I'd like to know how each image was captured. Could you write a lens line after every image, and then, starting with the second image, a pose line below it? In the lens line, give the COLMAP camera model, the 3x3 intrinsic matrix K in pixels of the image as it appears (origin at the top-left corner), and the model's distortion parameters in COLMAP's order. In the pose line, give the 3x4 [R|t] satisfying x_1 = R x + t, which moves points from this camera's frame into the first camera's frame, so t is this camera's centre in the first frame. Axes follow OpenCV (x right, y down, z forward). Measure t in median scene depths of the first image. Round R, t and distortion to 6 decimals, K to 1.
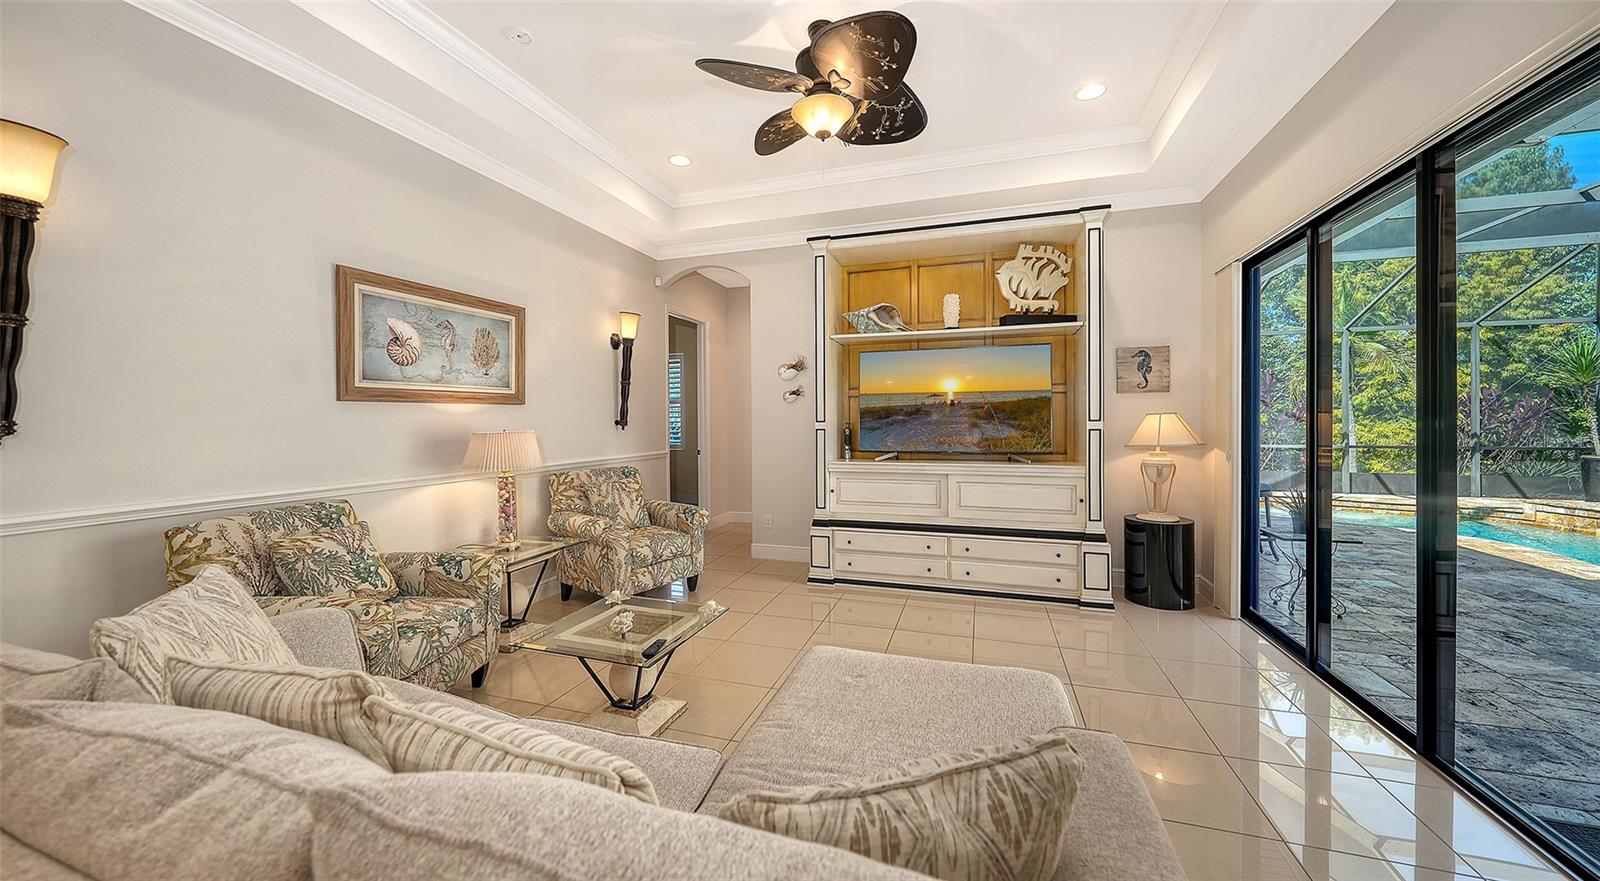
lens RADIAL K [[558.9, 0, 798.4], [0, 558.9, 409.9], [0, 0, 1]] dist [-0.001888, -0.000258]
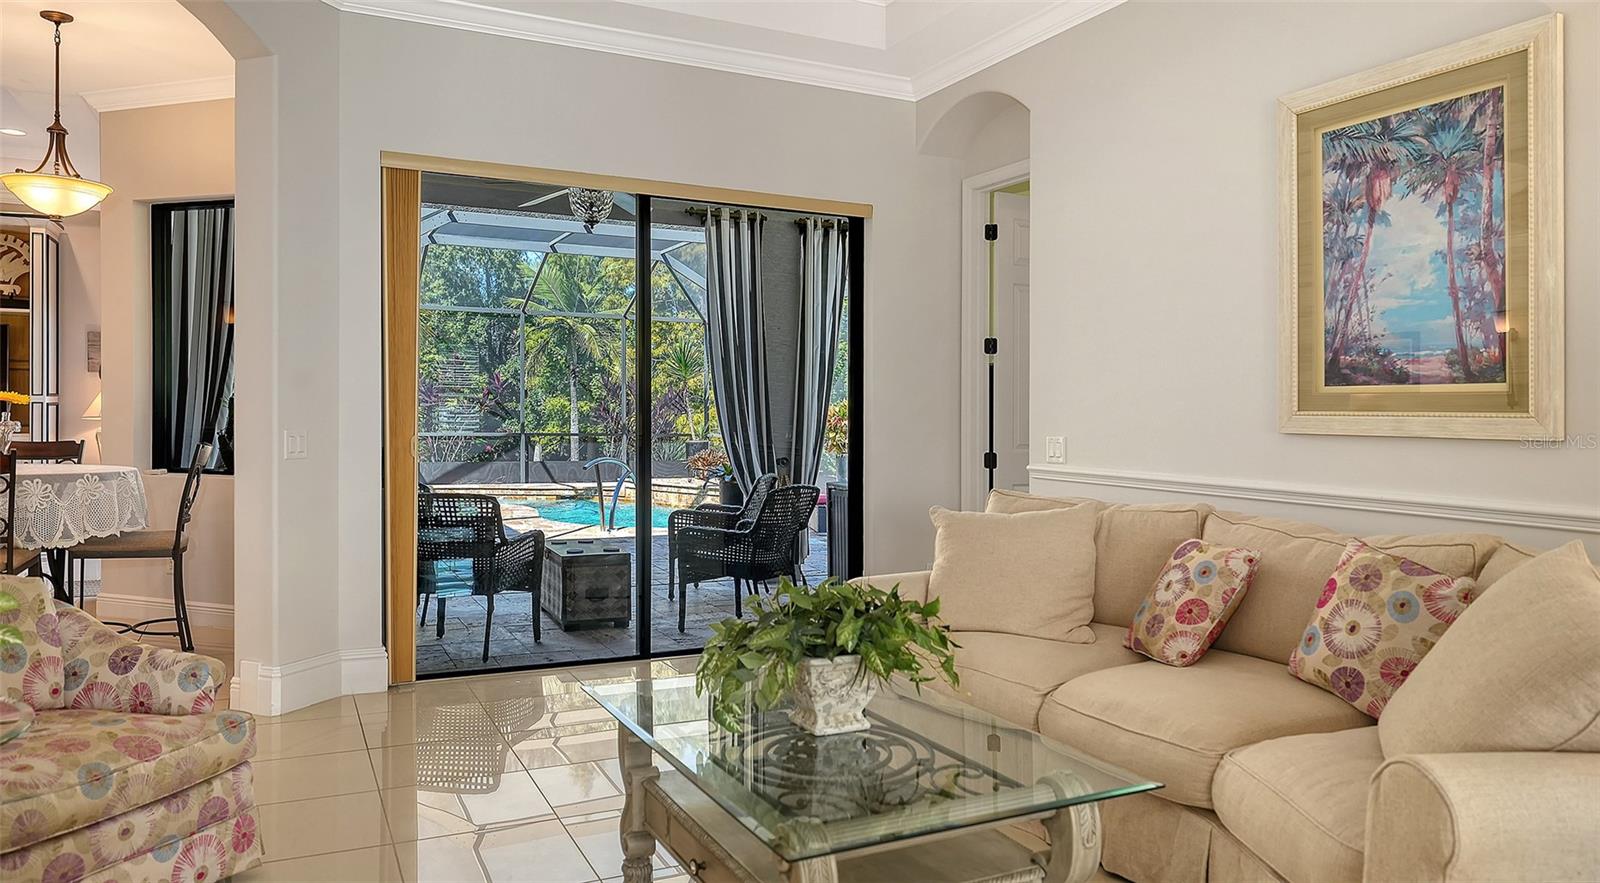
lens RADIAL K [[1084.2, 0, 803.7], [0, 1084.2, 433.4], [0, 0, 1]] dist [0.010412, -0.013502]
pose [[0.713583, -0.002522, 0.700566, 0.063710], [-0.024060, 0.999315, 0.028105, 0.000320], [-0.700157, -0.036911, 0.713034, -1.647199]]
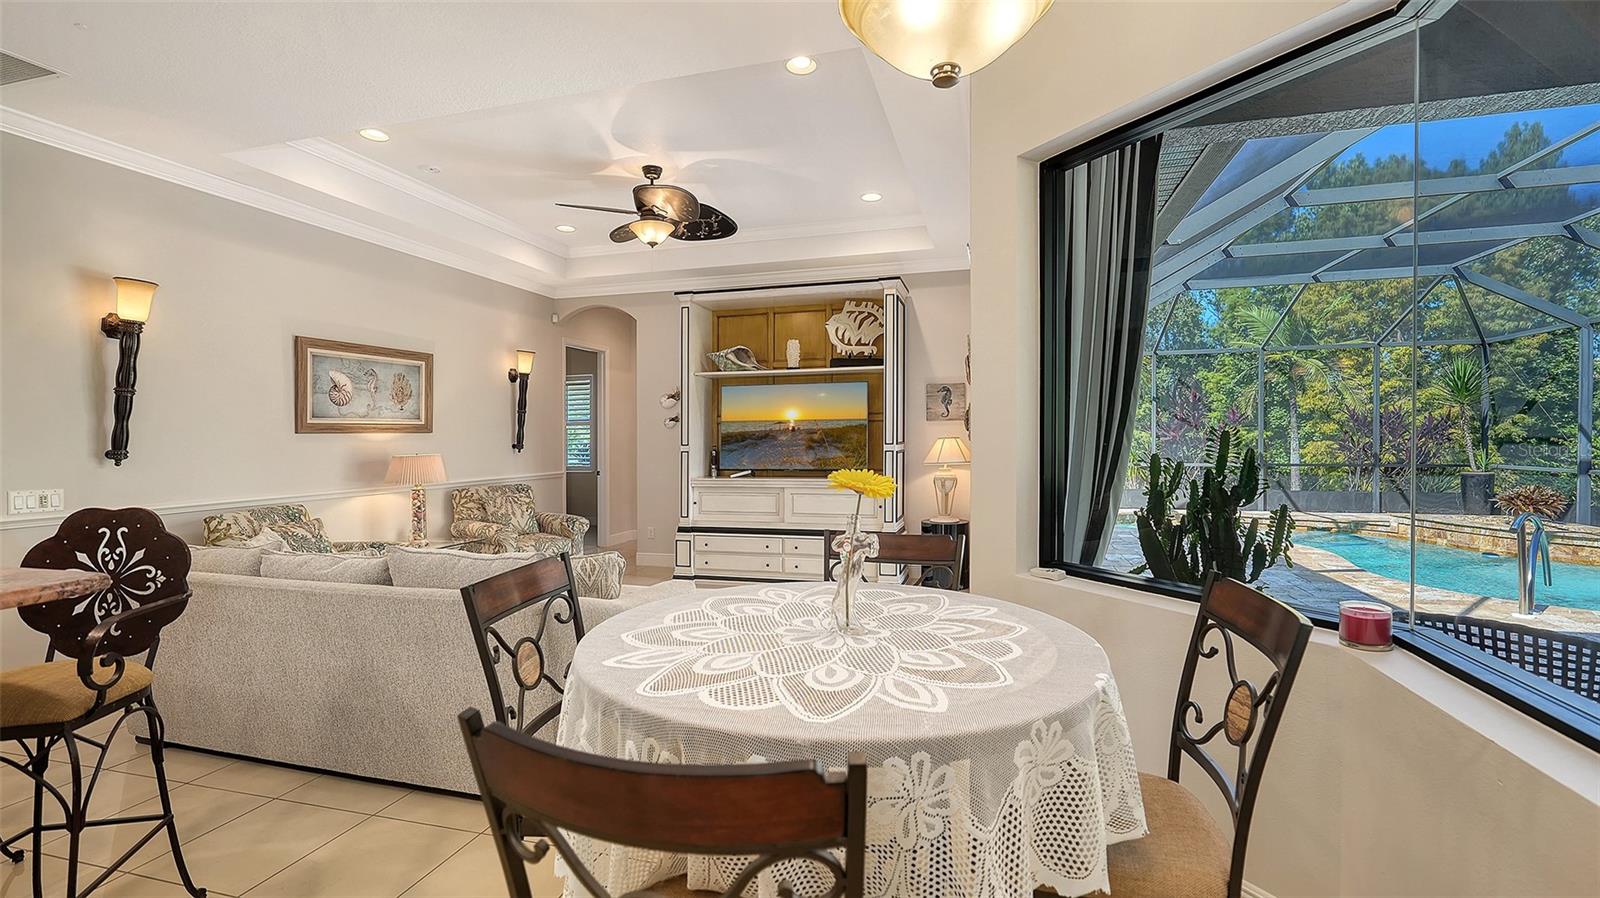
lens RADIAL K [[690.7, 0, 811.1], [0, 690.7, 411.5], [0, 0, 1]] dist [-0.001533, 0.000216]
pose [[0.998499, -0.002096, 0.054736, 0.237464], [0.003193, 0.999796, -0.019950, -0.021587], [-0.054683, 0.020095, 0.998302, -0.515658]]
